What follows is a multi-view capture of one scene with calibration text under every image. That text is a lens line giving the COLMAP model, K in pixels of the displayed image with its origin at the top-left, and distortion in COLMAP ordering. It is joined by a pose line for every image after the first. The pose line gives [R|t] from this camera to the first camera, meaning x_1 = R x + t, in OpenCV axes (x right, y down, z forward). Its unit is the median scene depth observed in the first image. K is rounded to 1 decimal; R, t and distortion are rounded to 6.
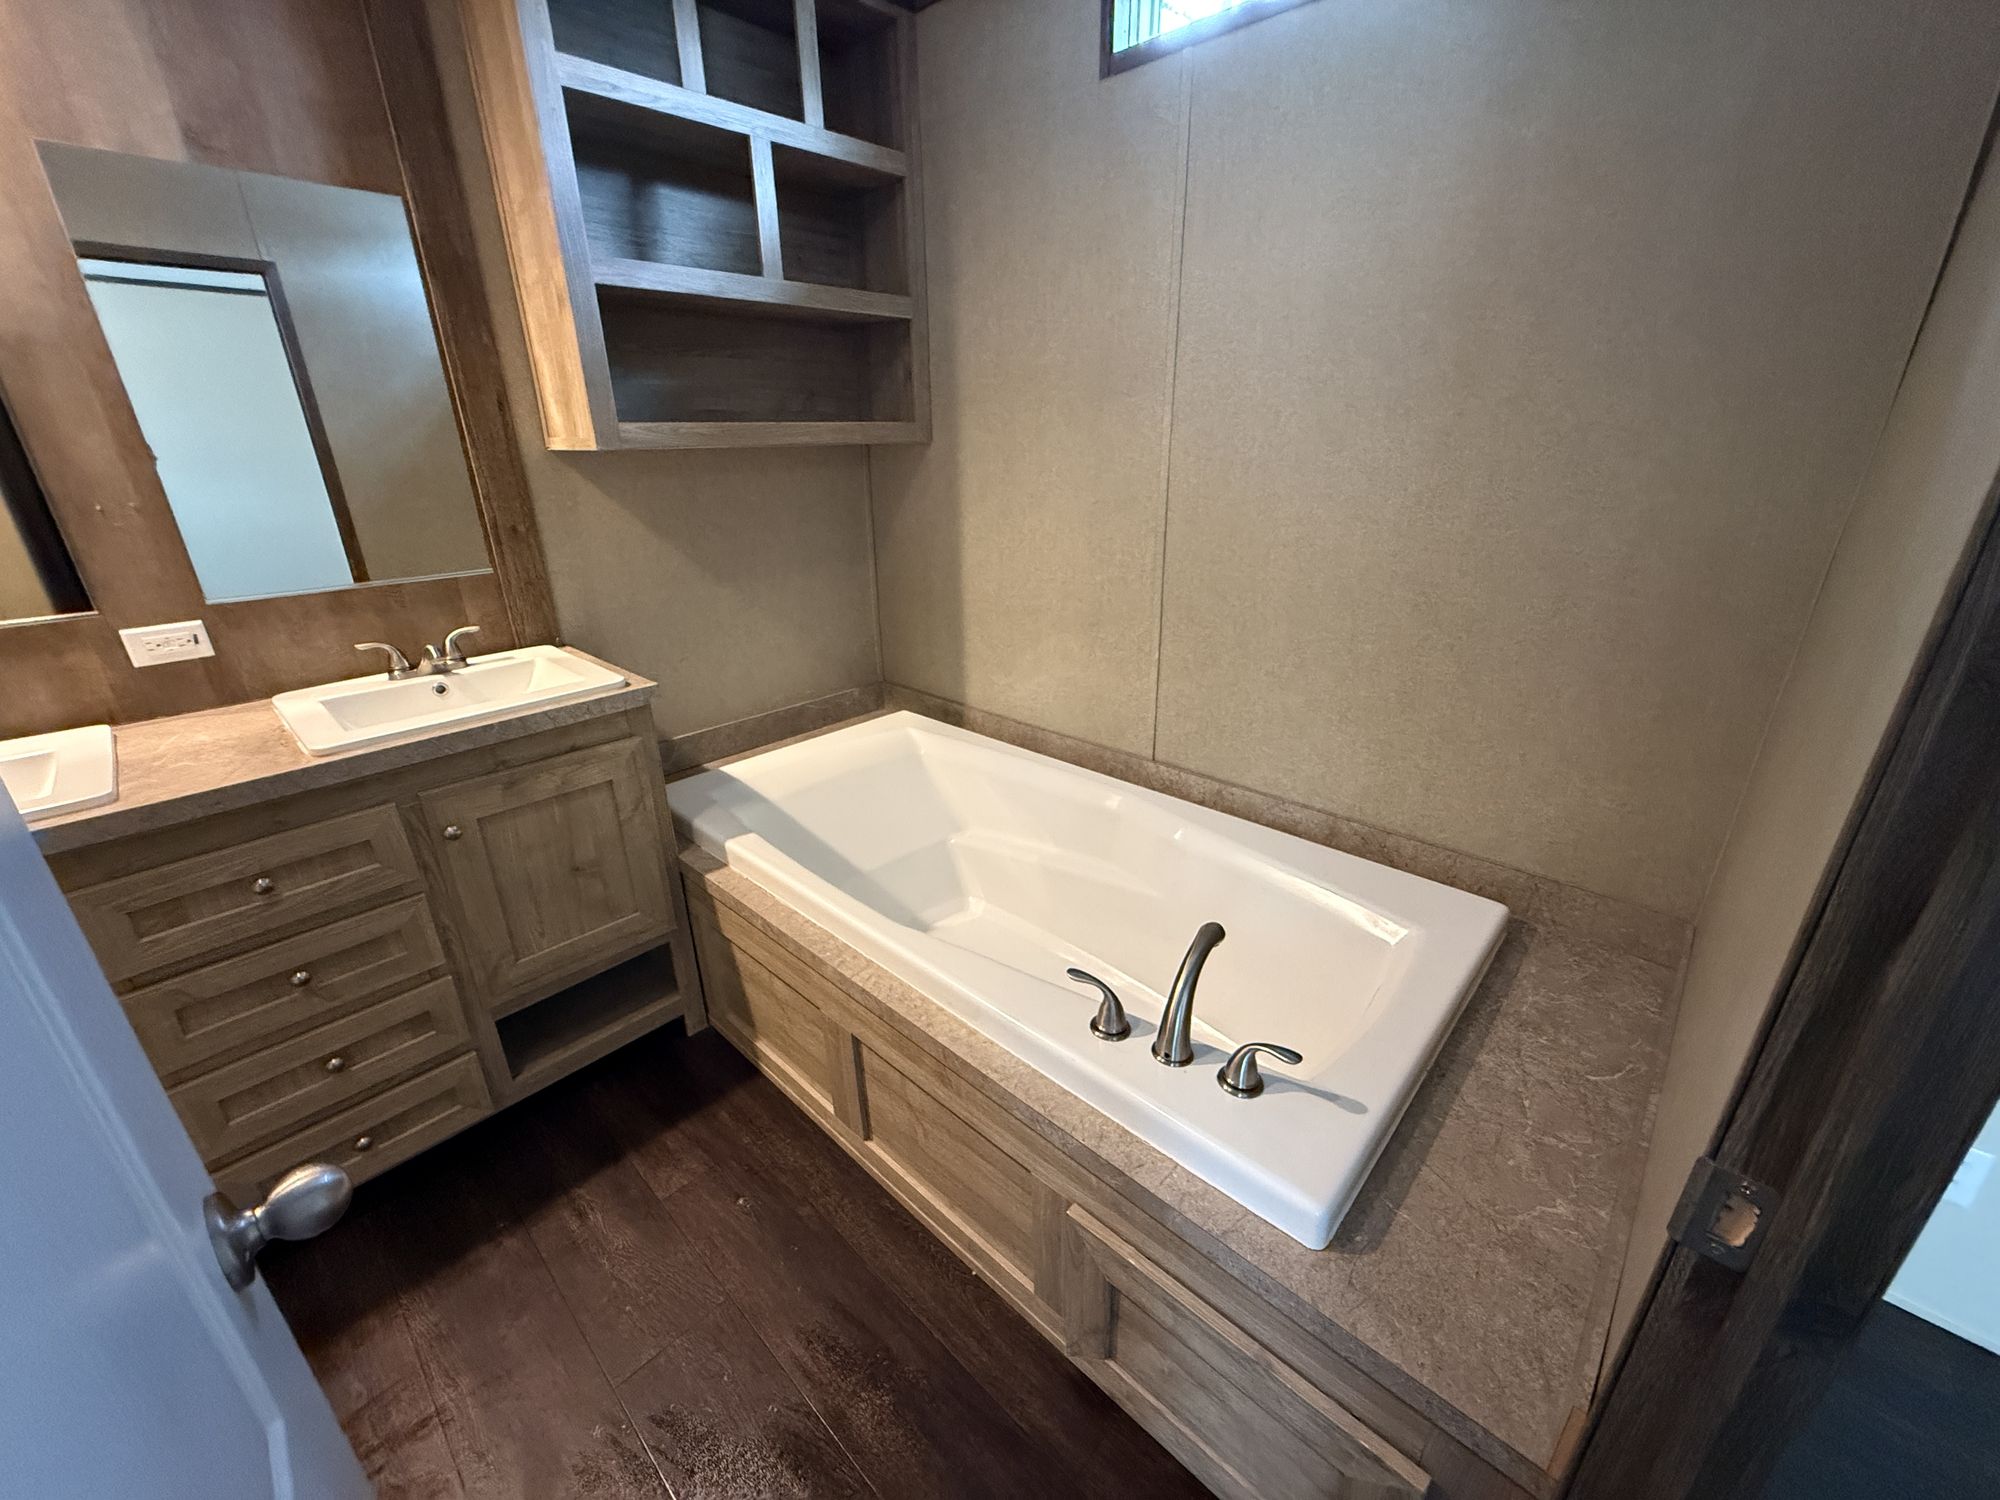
lens RADIAL K [[796.4, 0, 1000.5], [0, 796.4, 755.4], [0, 0, 1]] dist [0.000196, 0.000014]
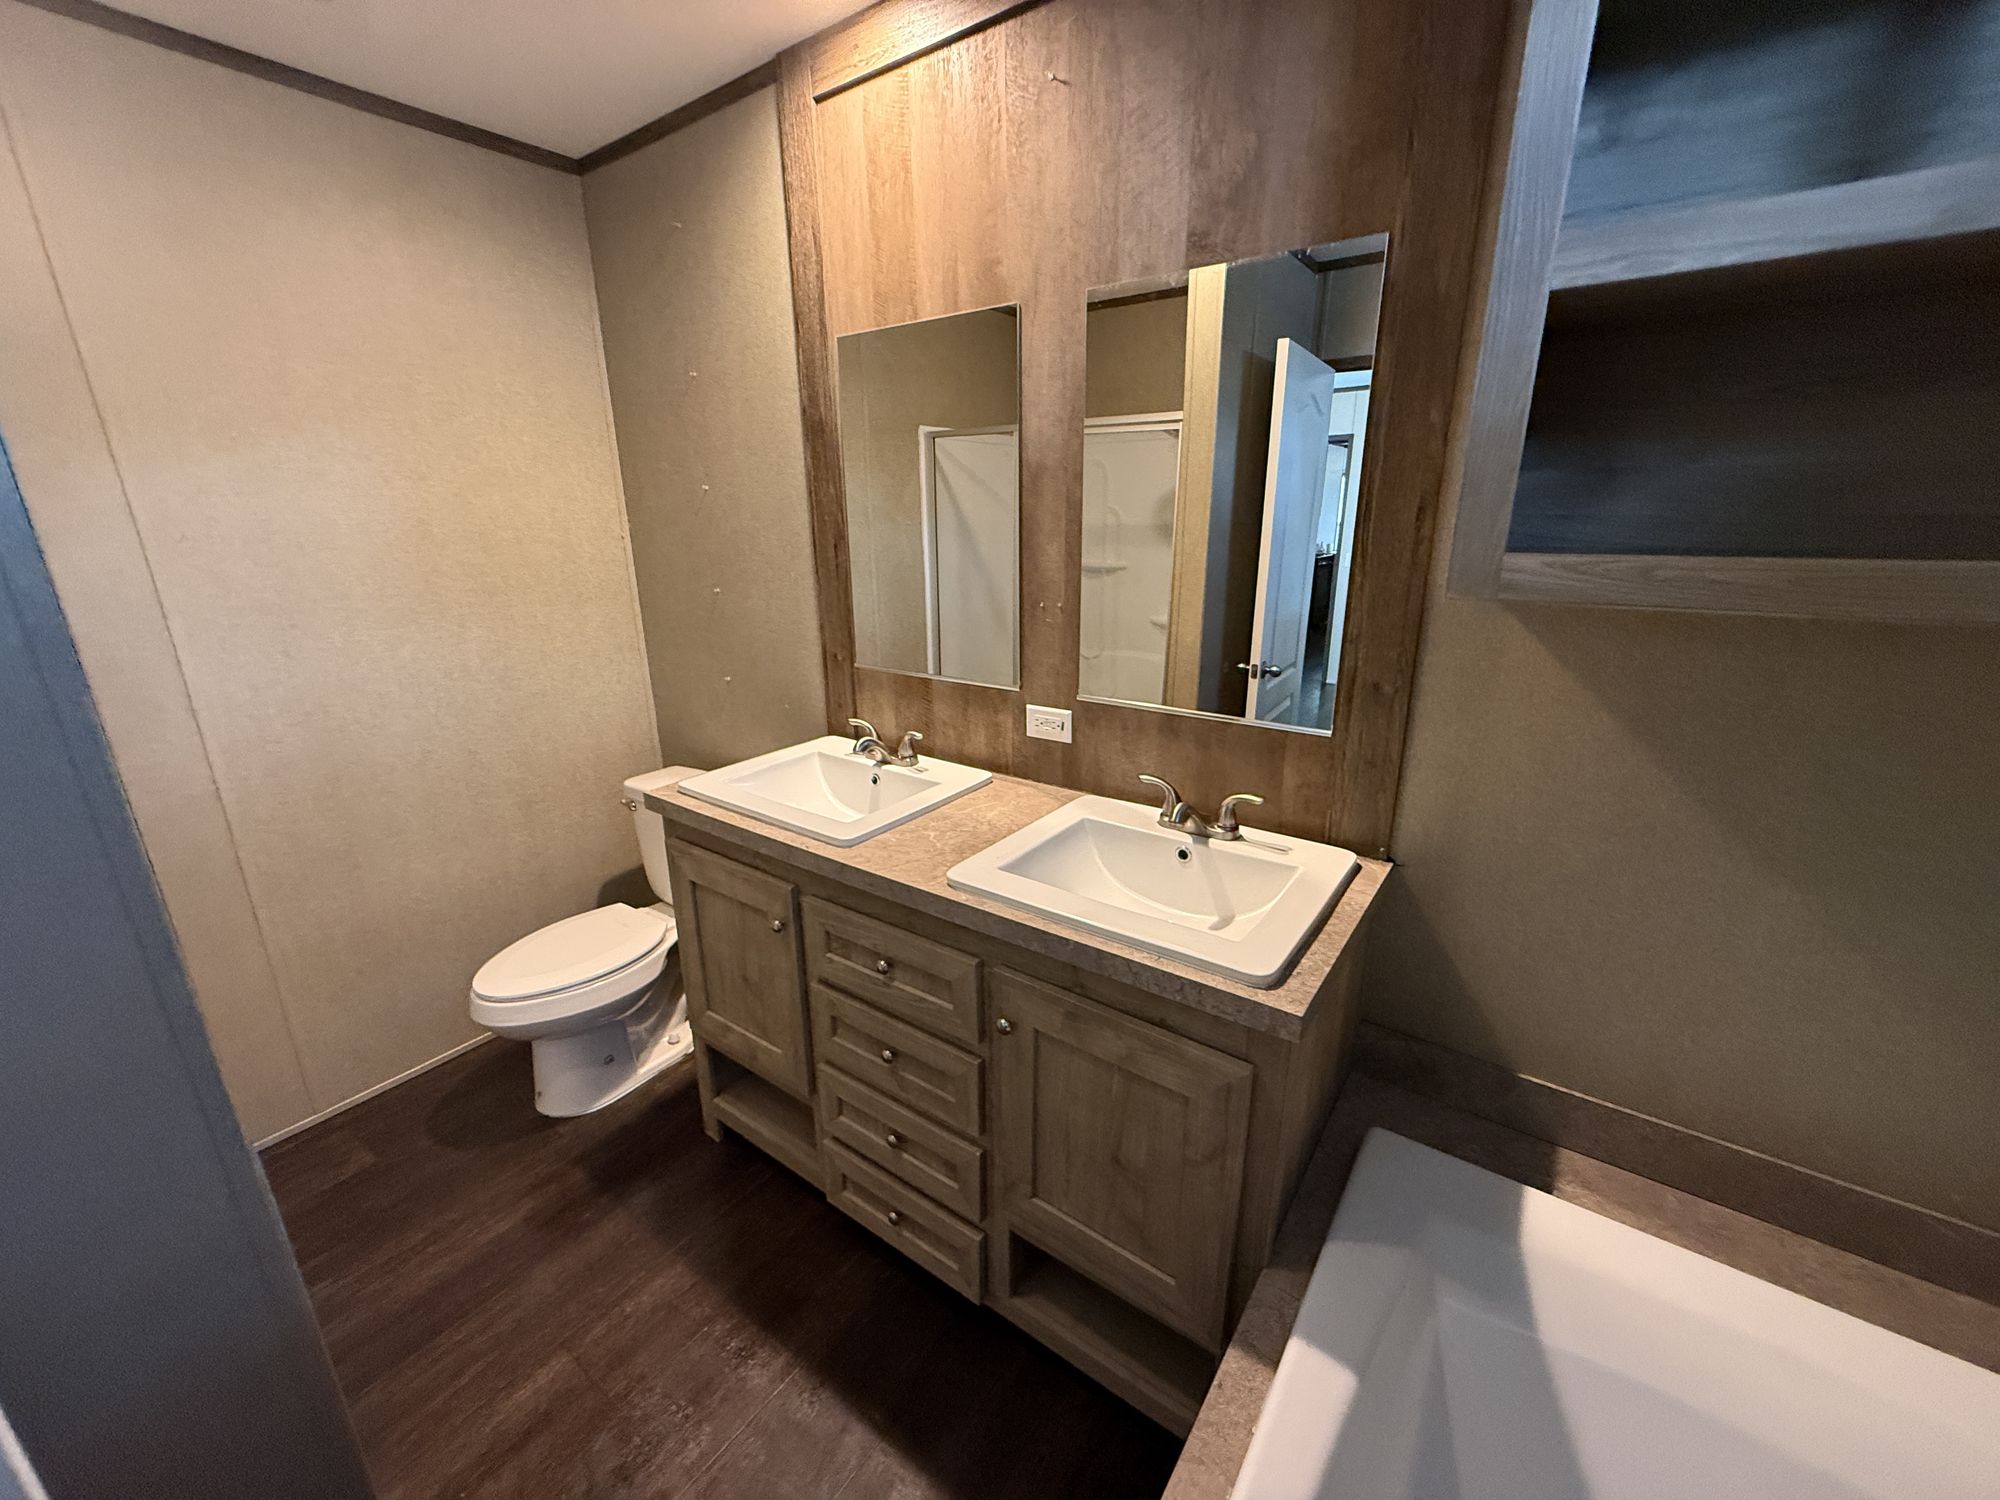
lens RADIAL K [[796.4, 0, 1000.5], [0, 796.4, 755.4], [0, 0, 1]] dist [0.000196, 0.000014]
pose [[0.127861, 0.306886, -0.943118, 0.008149], [-0.359872, 0.900471, 0.244220, -0.311817], [0.924199, 0.308176, 0.225575, 0.627388]]
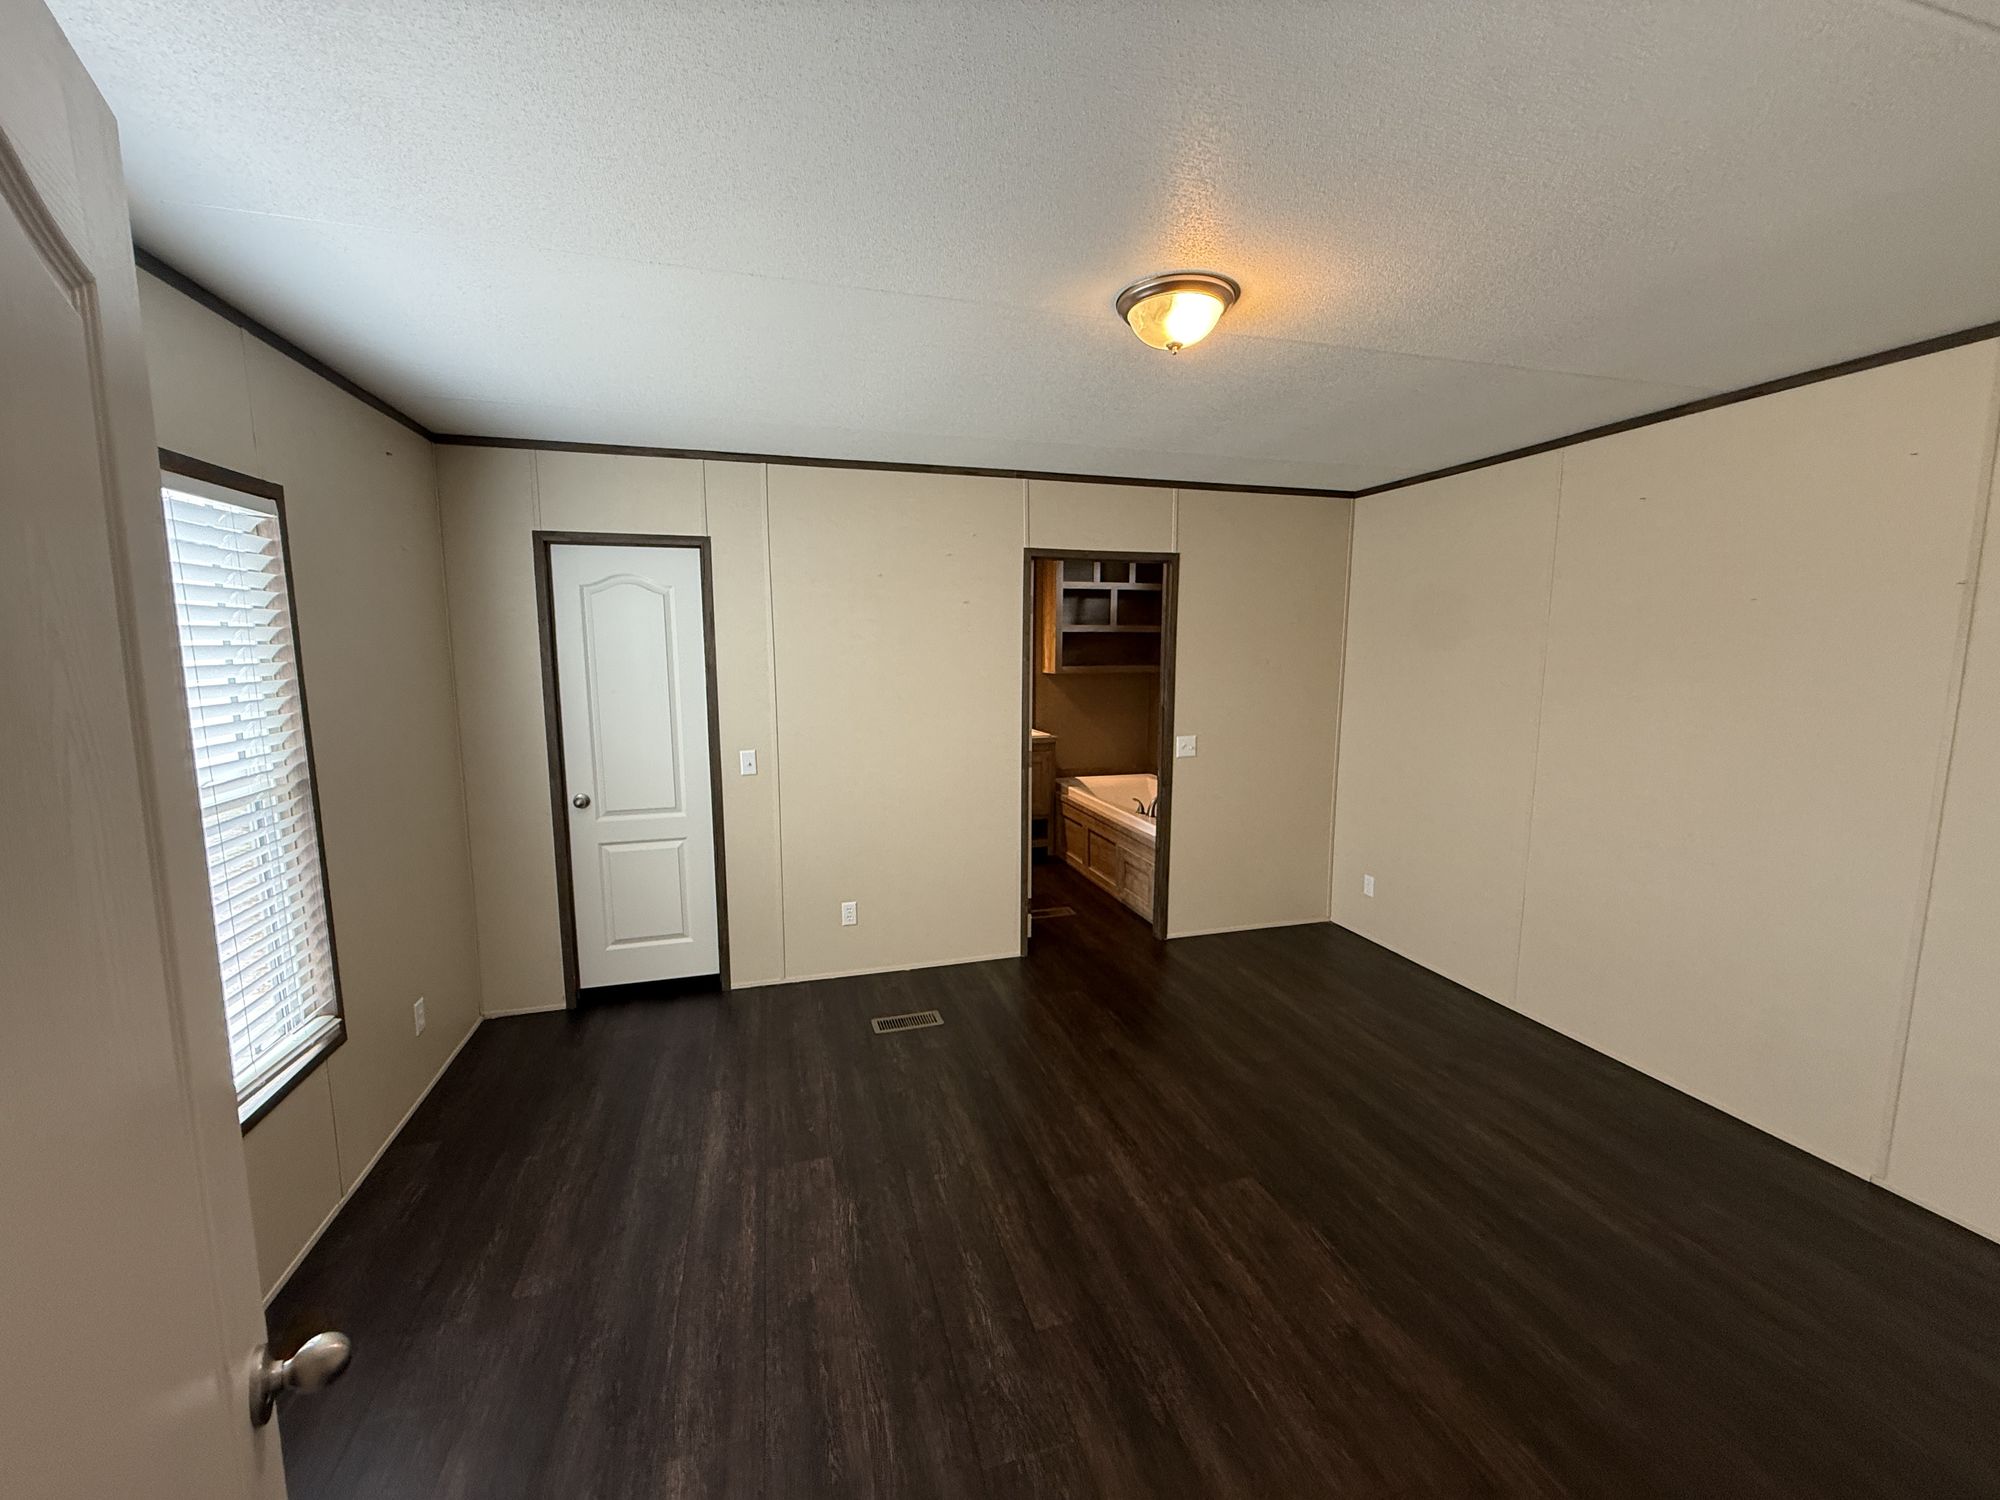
lens RADIAL K [[796.4, 0, 1000.5], [0, 796.4, 755.4], [0, 0, 1]] dist [0.000196, 0.000014]
pose [[0.842657, 0.054177, -0.535718, 1.238949], [-0.198726, 0.955977, -0.215907, 0.800710], [0.500437, 0.288397, 0.816327, -1.962945]]
